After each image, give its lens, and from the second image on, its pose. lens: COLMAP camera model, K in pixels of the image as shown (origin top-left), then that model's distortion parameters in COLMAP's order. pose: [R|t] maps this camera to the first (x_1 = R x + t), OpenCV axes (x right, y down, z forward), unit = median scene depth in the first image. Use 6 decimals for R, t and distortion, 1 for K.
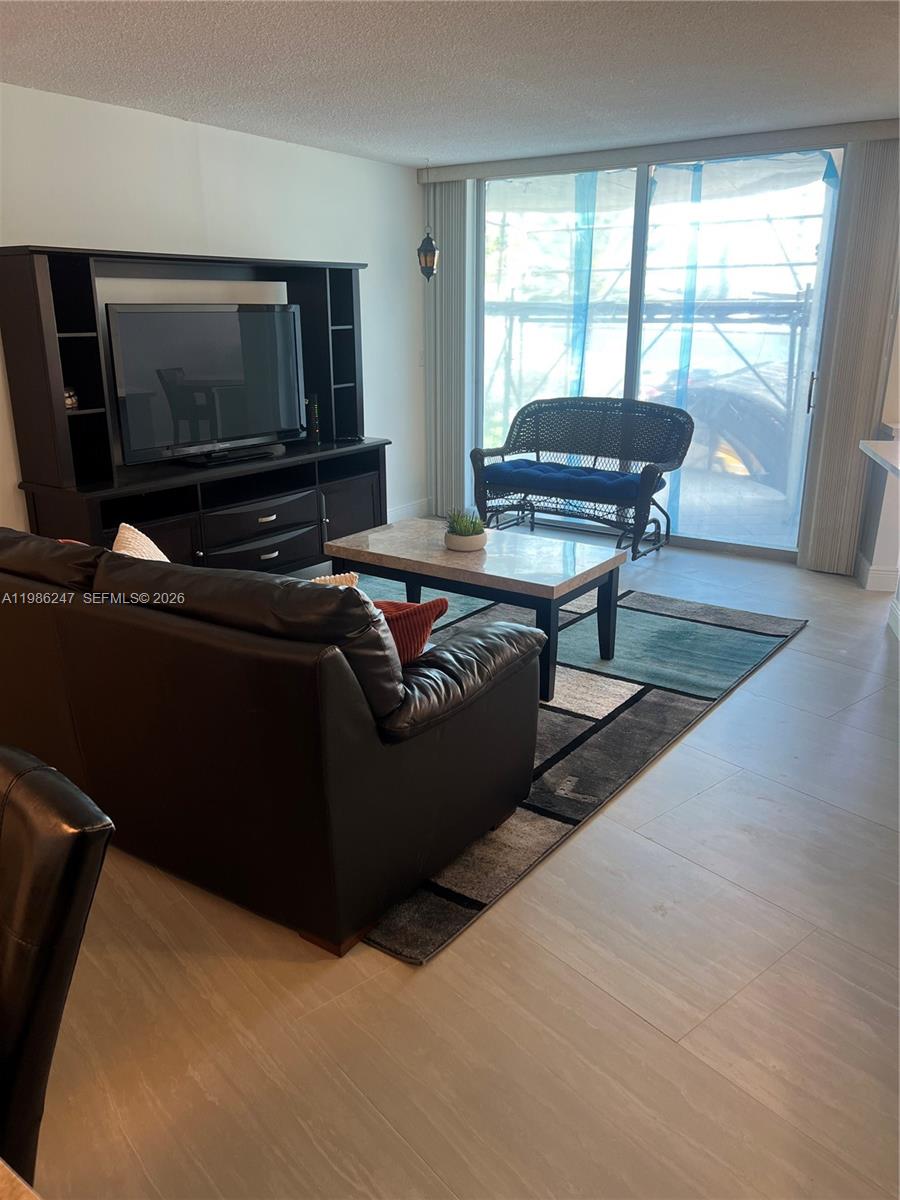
lens RADIAL K [[906.2, 0, 450.0], [0, 906.2, 600.0], [0, 0, 1]] dist [-0.004961, -0.081711]
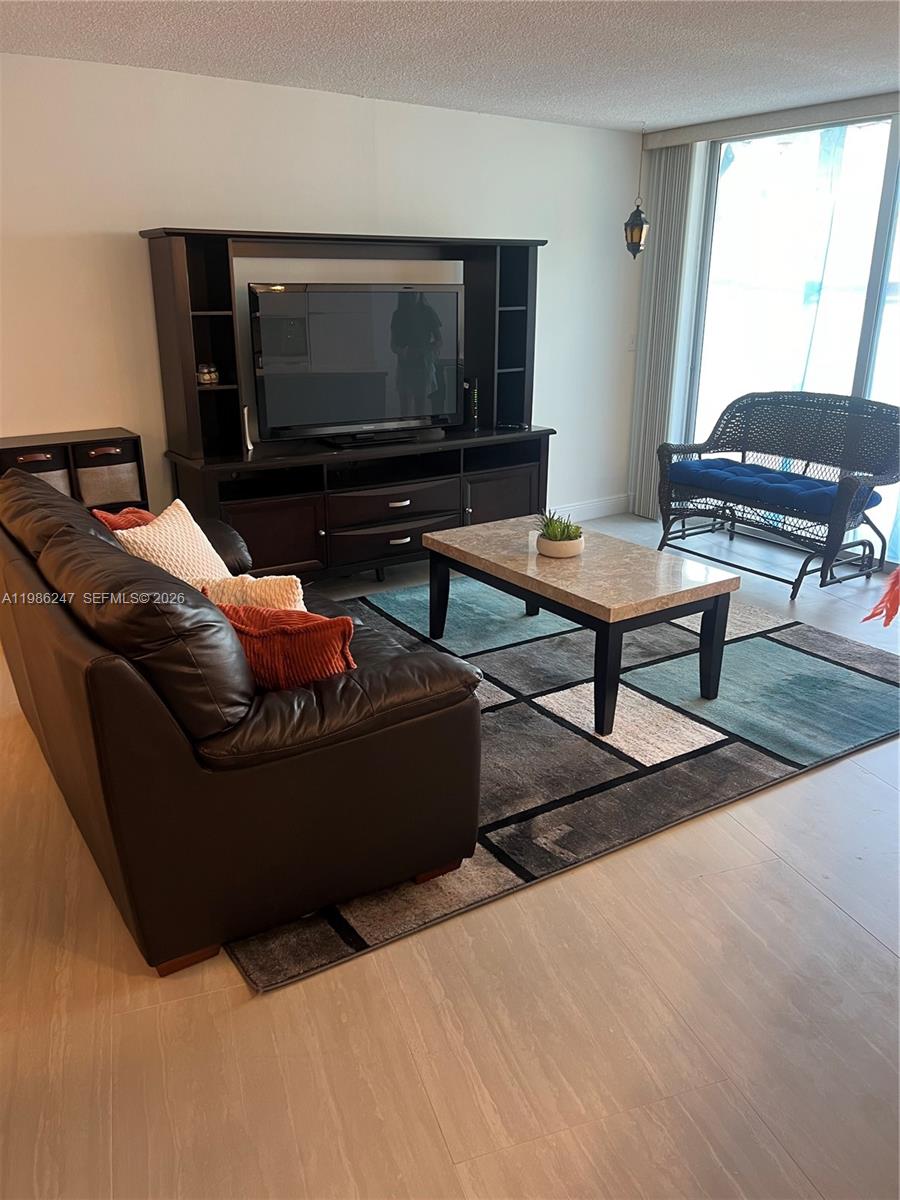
lens RADIAL K [[919.2, 0, 450.0], [0, 919.2, 600.0], [0, 0, 1]] dist [0.007003, -0.035751]
pose [[0.931829, 0.118838, -0.342889, 0.185410], [-0.111918, 0.992913, 0.039975, -0.028229], [0.345209, 0.001126, 0.938525, 0.069724]]
